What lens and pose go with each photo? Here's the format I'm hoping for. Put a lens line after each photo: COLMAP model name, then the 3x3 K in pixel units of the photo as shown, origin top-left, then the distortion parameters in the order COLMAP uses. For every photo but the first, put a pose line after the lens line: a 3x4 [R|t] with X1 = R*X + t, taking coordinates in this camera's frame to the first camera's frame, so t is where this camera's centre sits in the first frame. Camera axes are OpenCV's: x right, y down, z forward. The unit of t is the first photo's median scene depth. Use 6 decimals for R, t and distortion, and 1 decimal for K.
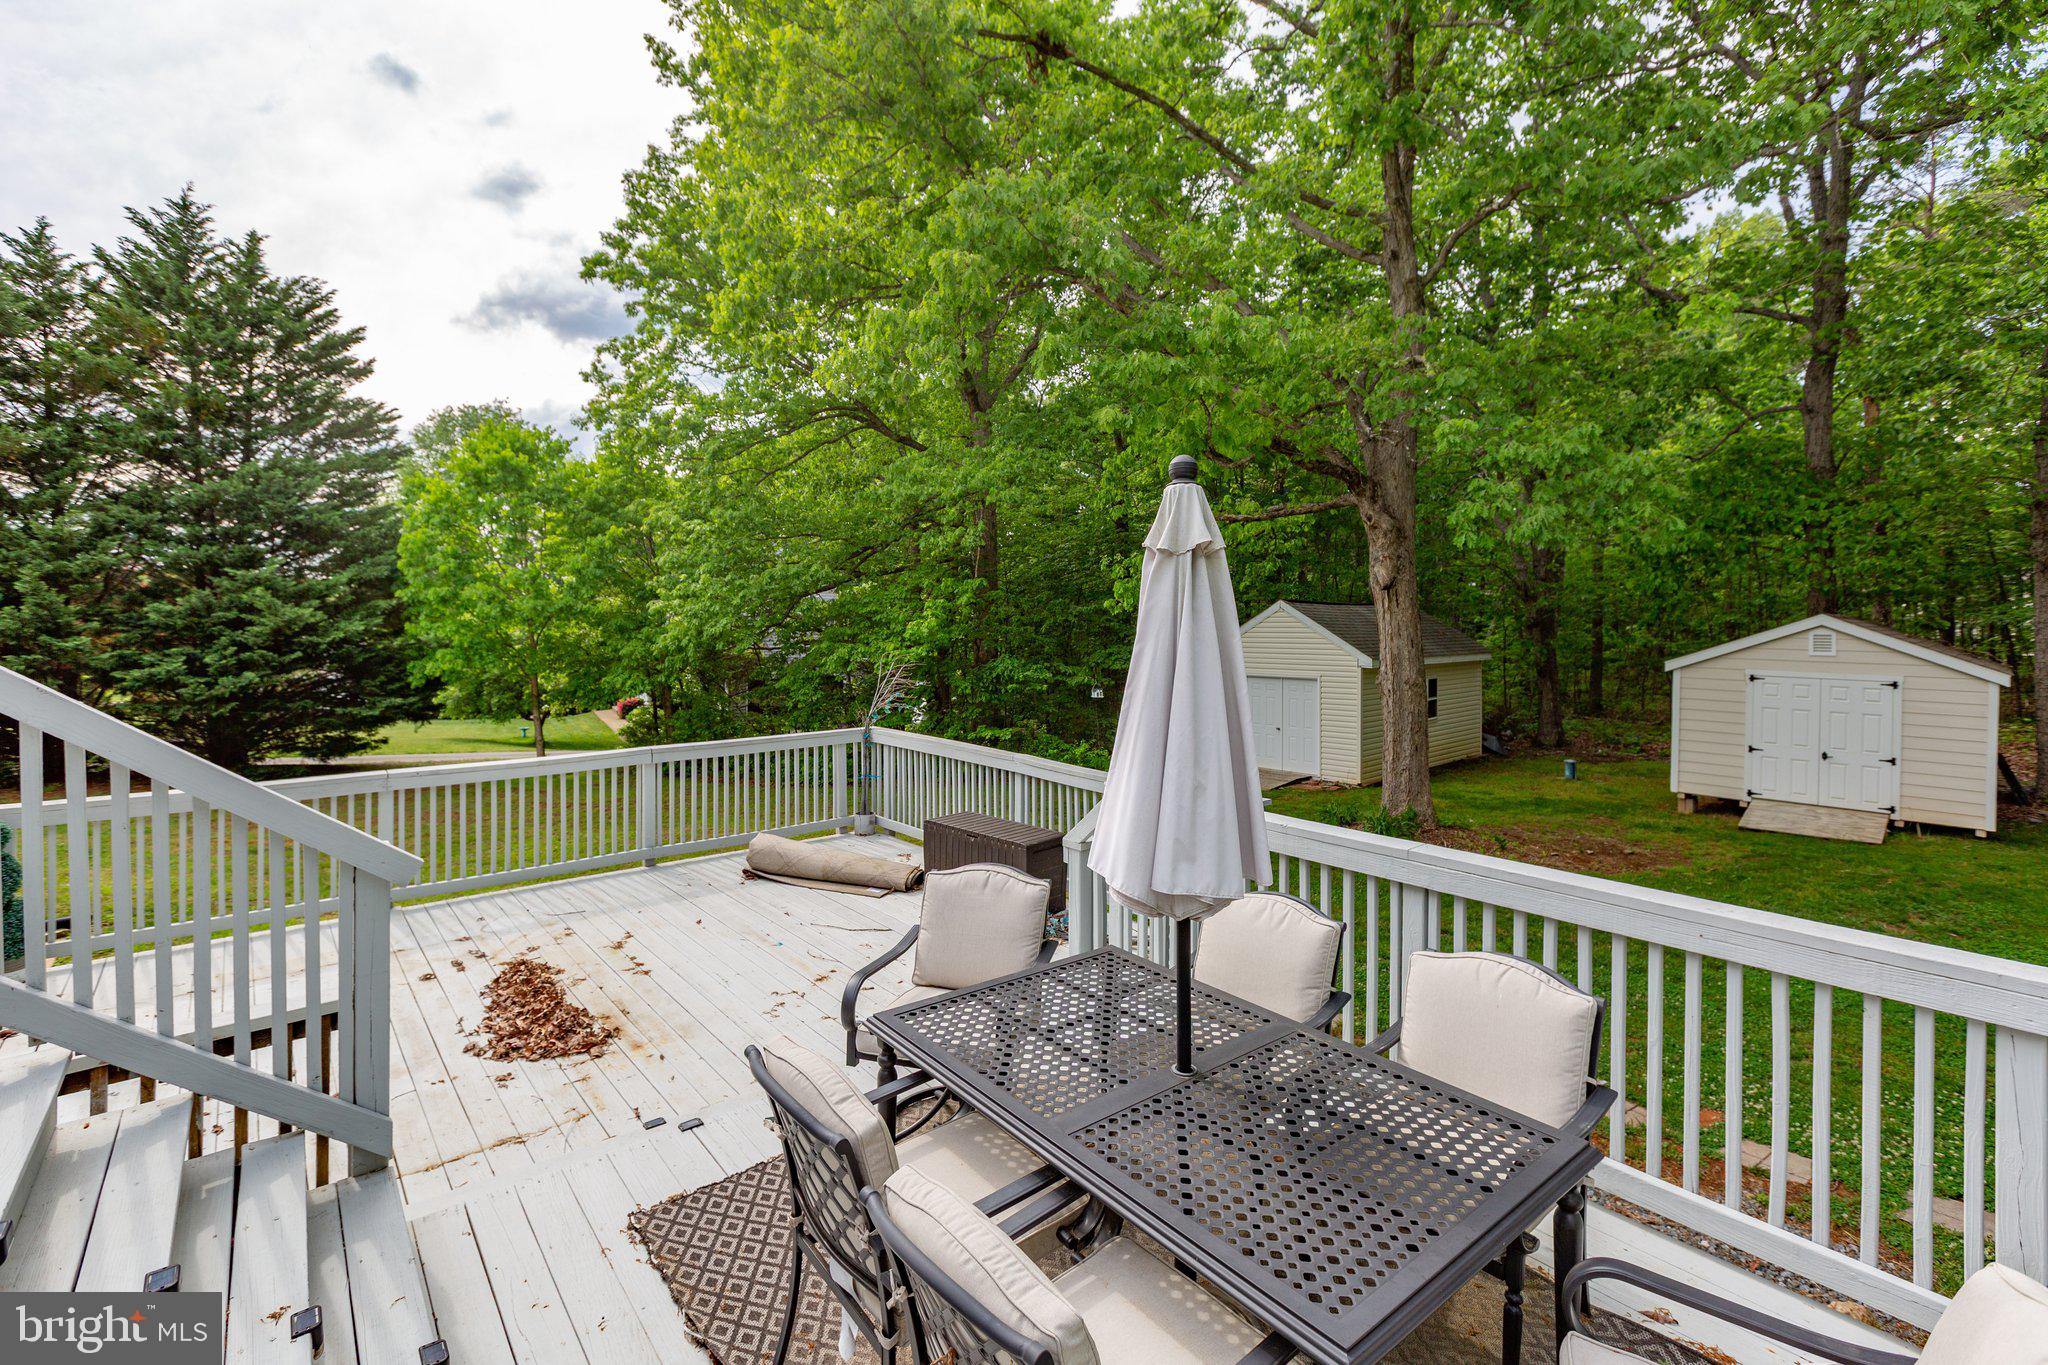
lens RADIAL K [[932.7, 0, 1017.6], [0, 932.7, 617.3], [0, 0, 1]] dist [0.000094, 0.000210]
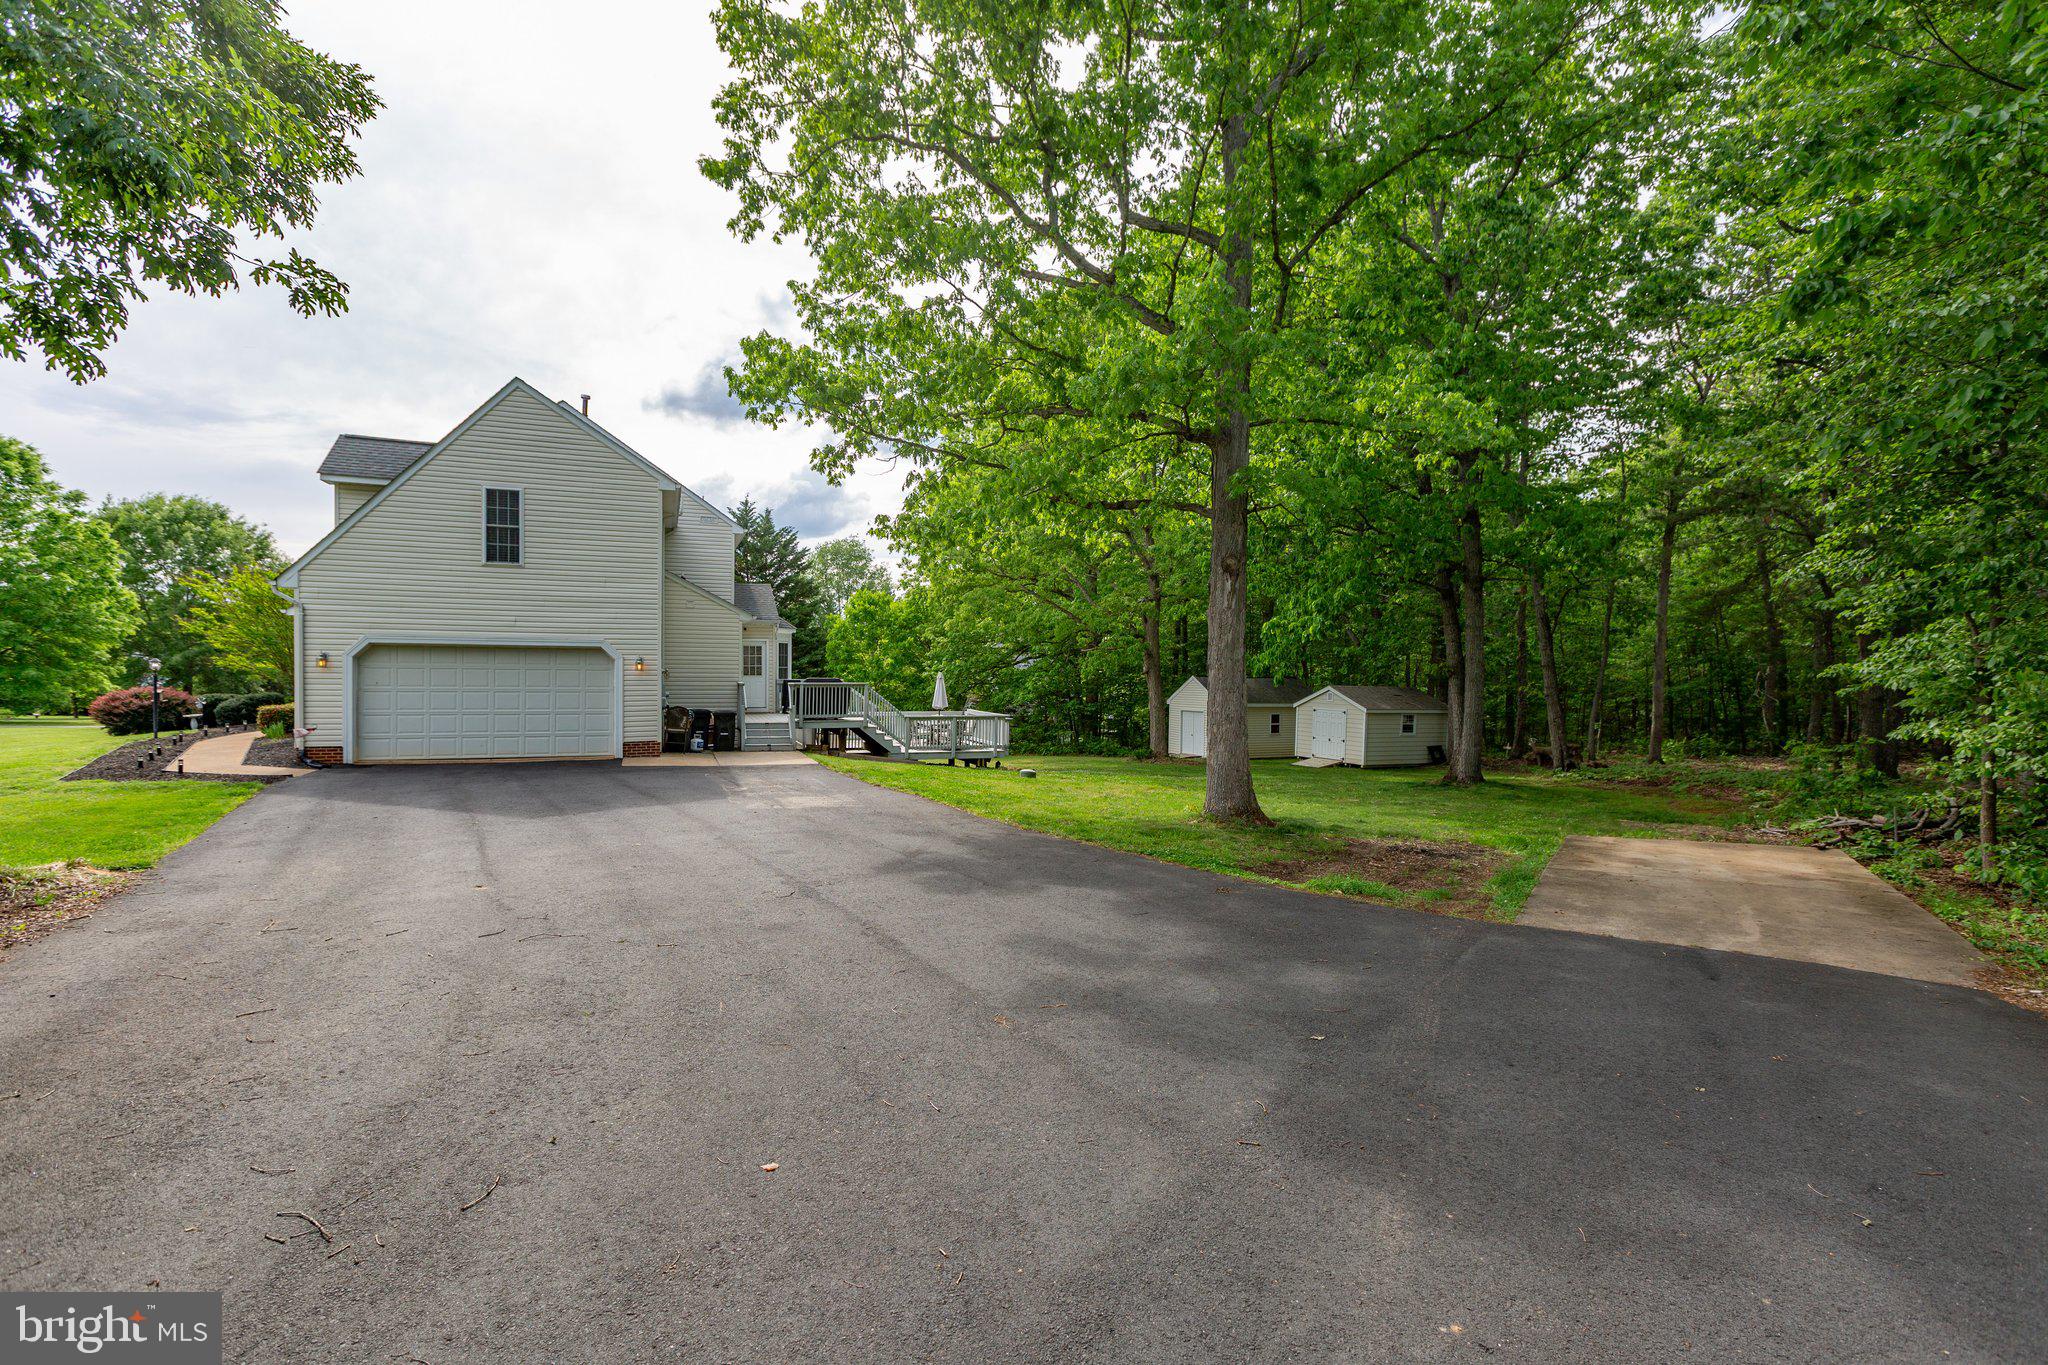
lens RADIAL K [[950.4, 0, 1025.0], [0, 950.4, 687.0], [0, 0, 1]] dist [0.003008, 0.000088]
pose [[0.955030, 0.016869, -0.296029, 0.536625], [-0.013621, 0.999822, 0.013032, -0.014003], [0.296196, -0.008413, 0.955090, -1.158936]]
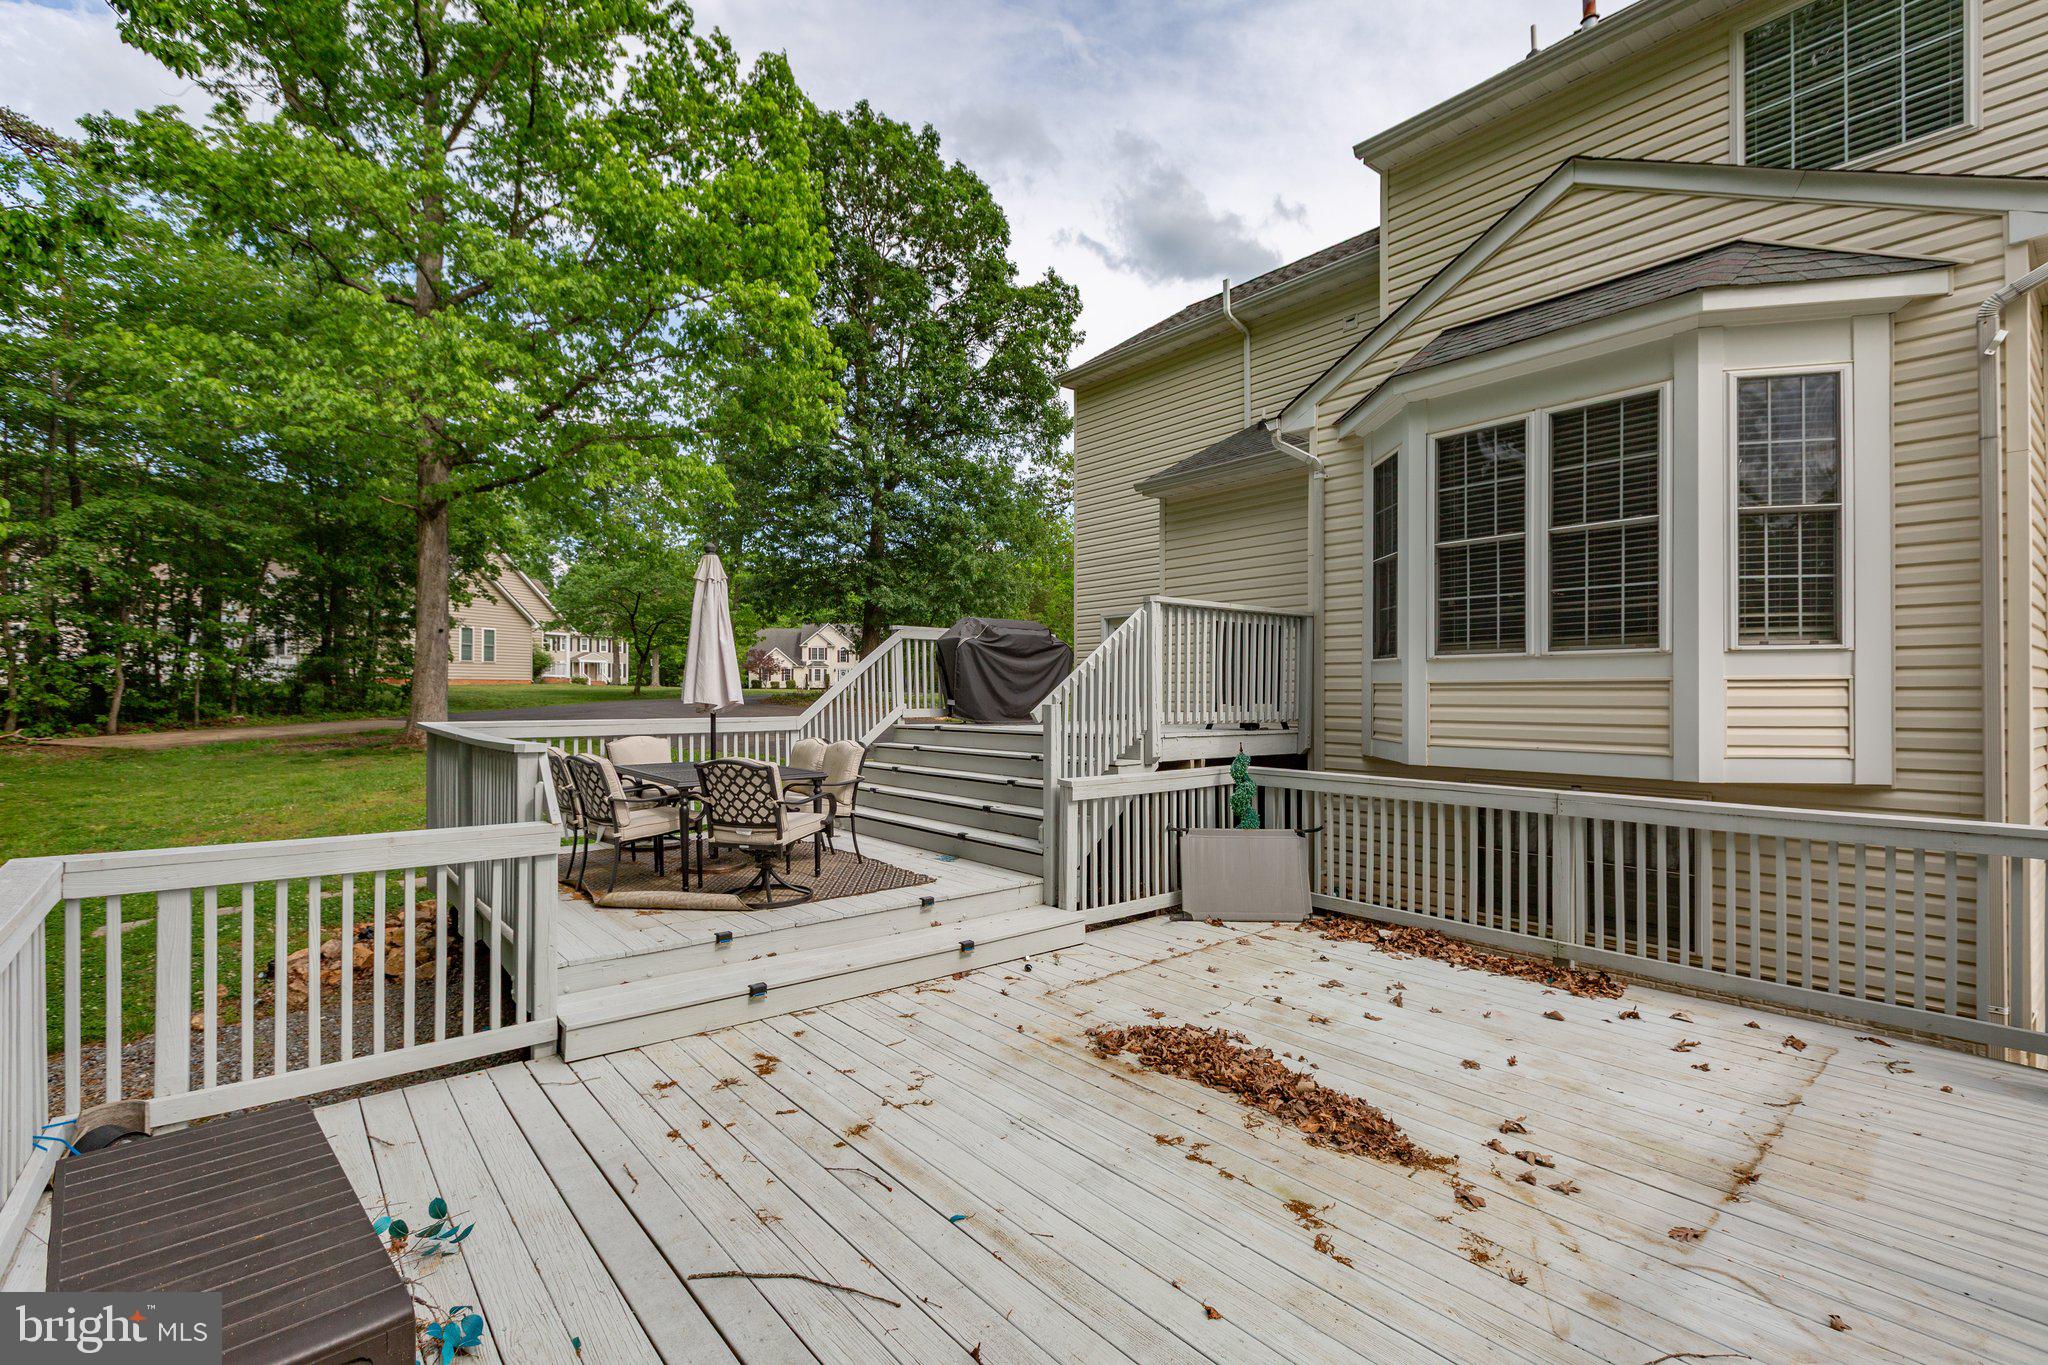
lens RADIAL K [[927.6, 0, 1048.1], [0, 927.6, 685.4], [0, 0, 1]] dist [0.001544, 0.000257]
pose [[-0.999772, -0.002586, -0.021187, -0.081816], [-0.002654, 0.999991, 0.003206, 0.025132], [0.021179, 0.003261, -0.999770, 0.409853]]
